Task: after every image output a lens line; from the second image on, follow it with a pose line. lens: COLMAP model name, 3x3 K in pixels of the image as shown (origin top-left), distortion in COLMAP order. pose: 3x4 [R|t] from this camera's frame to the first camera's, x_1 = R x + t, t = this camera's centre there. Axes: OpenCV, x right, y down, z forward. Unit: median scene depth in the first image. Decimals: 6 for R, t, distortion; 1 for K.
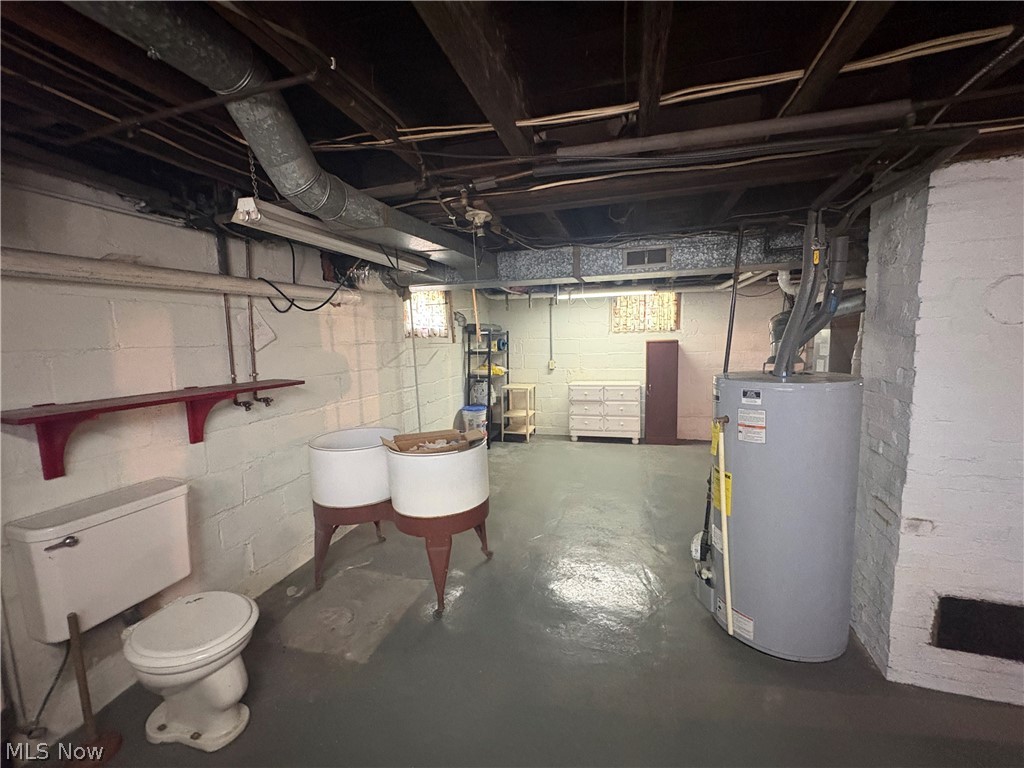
lens RADIAL K [[408.8, 0, 520.6], [0, 408.8, 384.5], [0, 0, 1]] dist [0.000577, -0.000064]
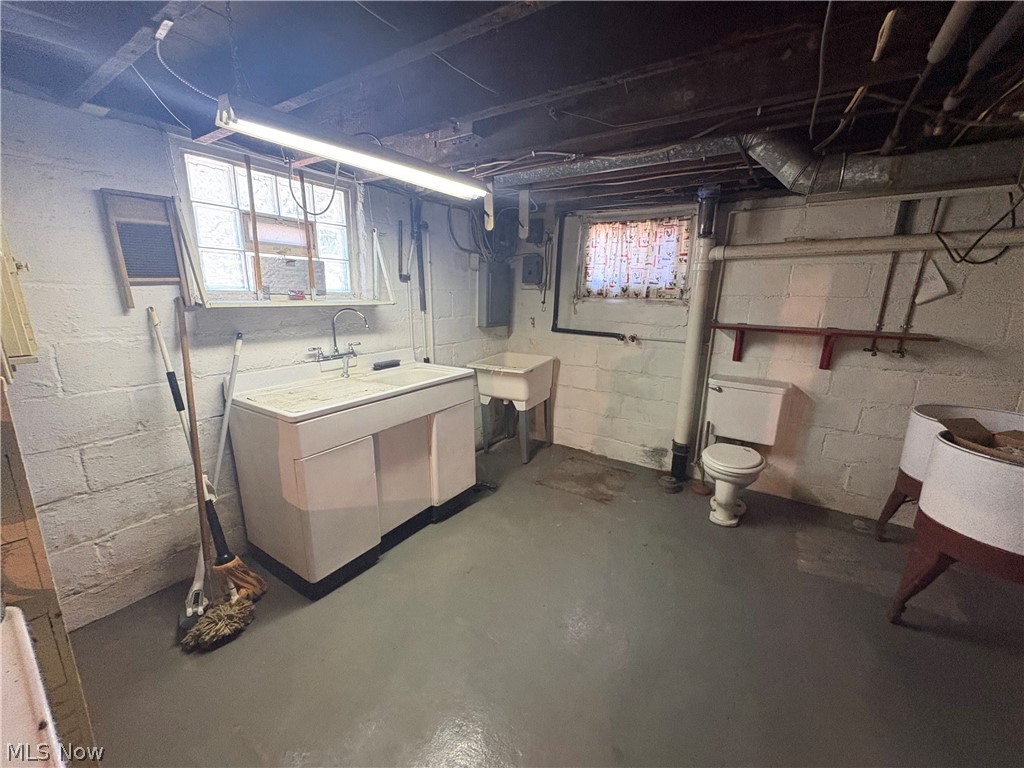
lens RADIAL K [[408.8, 0, 513.1], [0, 408.8, 385.7], [0, 0, 1]] dist [0.000577, -0.000064]
pose [[-0.319367, 0.227218, -0.919987, 0.745056], [-0.119649, 0.953391, 0.277003, -0.054106], [0.940047, 0.198541, -0.277295, 0.389956]]
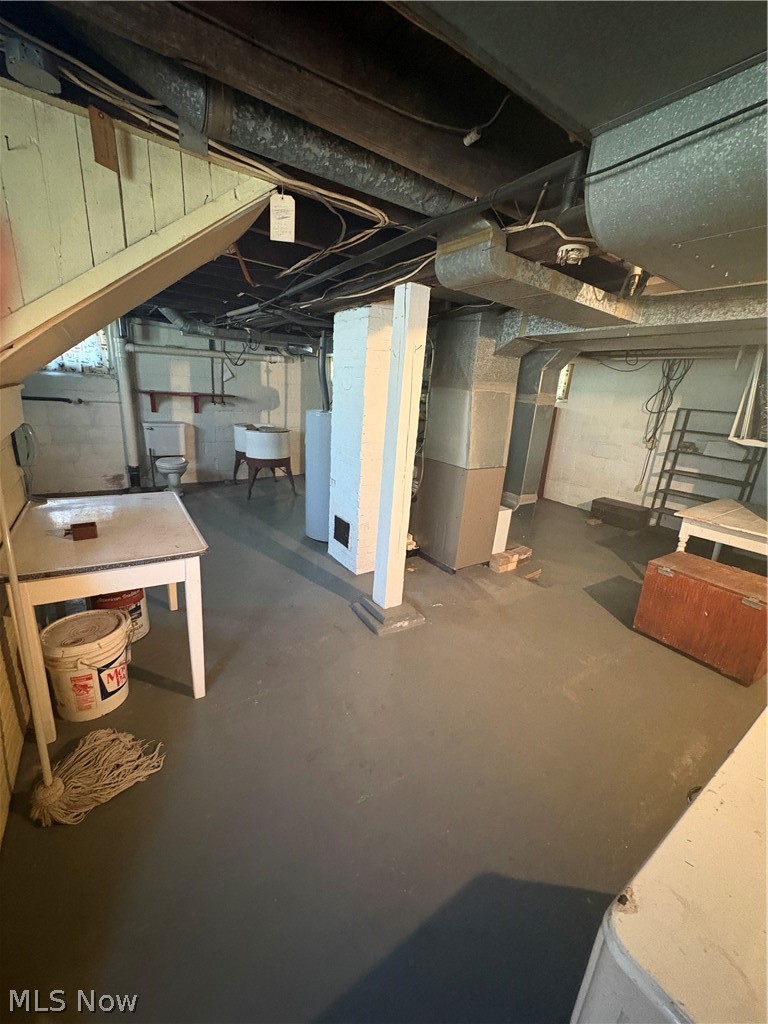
lens RADIAL K [[408.8, 0, 380.7], [0, 408.8, 511.2], [0, 0, 1]] dist [0.000577, -0.000064]
pose [[0.752329, 0.247023, -0.610721, 1.883216], [-0.150271, 0.966946, 0.205993, 0.024841], [0.641420, -0.063201, 0.764583, -0.344757]]
